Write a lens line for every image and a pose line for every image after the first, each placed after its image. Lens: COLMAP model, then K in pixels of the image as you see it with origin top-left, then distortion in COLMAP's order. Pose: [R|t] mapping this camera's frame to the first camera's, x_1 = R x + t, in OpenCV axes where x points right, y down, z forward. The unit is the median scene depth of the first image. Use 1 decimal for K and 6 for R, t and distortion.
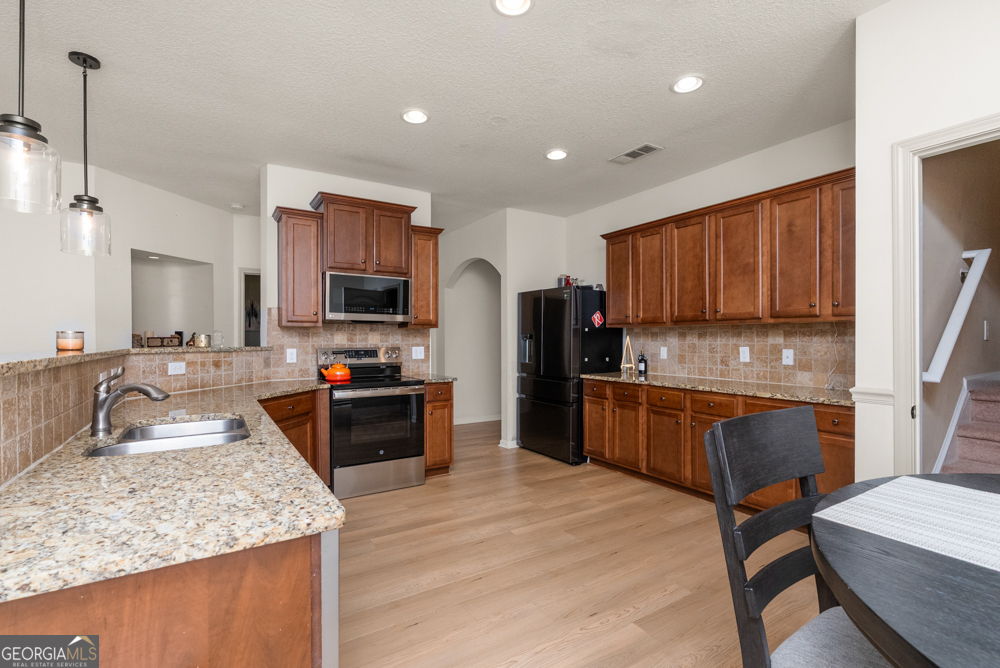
lens RADIAL K [[456.1, 0, 501.5], [0, 456.1, 335.5], [0, 0, 1]] dist [-0.001869, 0.000087]
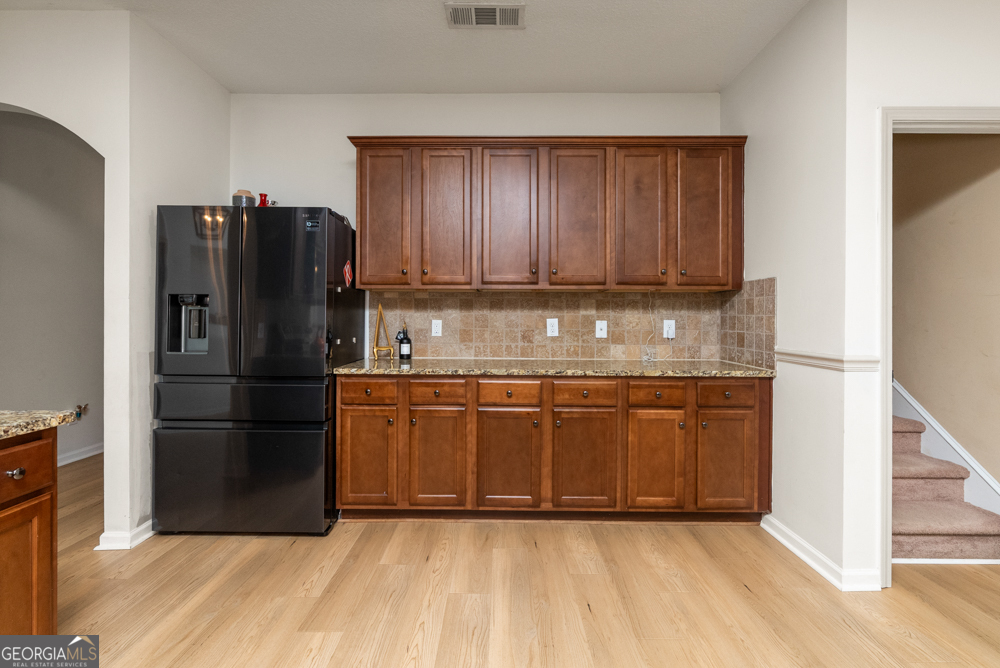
lens RADIAL K [[453.4, 0, 498.3], [0, 453.4, 315.4], [0, 0, 1]] dist [-0.001841, -0.000430]
pose [[0.544149, 0.011111, 0.838915, -0.219580], [-0.011114, 0.999920, -0.006035, 0.024565], [-0.838915, -0.006039, 0.544229, 0.613059]]
